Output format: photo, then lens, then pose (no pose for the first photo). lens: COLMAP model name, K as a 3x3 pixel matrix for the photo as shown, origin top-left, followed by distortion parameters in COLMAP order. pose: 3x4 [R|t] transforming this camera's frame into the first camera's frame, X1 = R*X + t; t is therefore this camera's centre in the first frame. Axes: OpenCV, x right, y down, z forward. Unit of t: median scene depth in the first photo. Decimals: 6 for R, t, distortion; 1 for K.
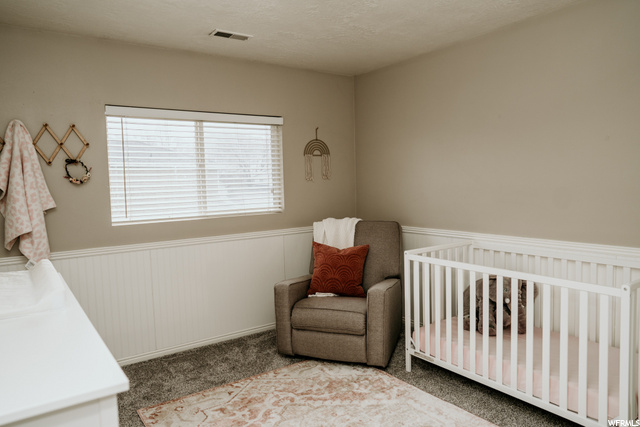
lens RADIAL K [[433.3, 0, 320.0], [0, 433.3, 213.5], [0, 0, 1]] dist [0.005543, 0.005067]
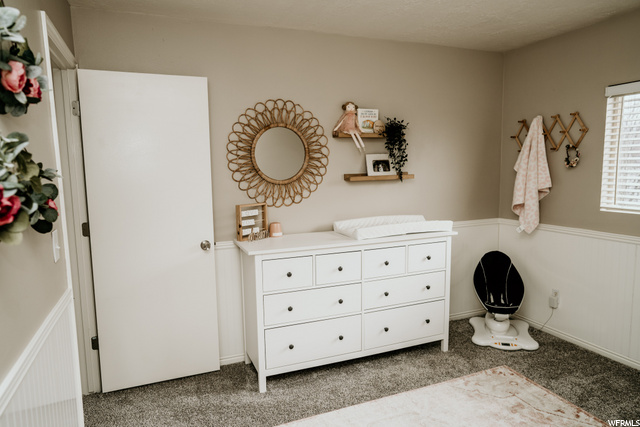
lens RADIAL K [[414.0, 0, 320.0], [0, 414.0, 213.5], [0, 0, 1]] dist [0.000050, 0.000304]
pose [[-0.211682, 0.140584, -0.967175, 0.610822], [-0.052073, 0.986572, 0.154800, -0.083389], [0.975950, 0.083132, -0.201519, 0.610839]]
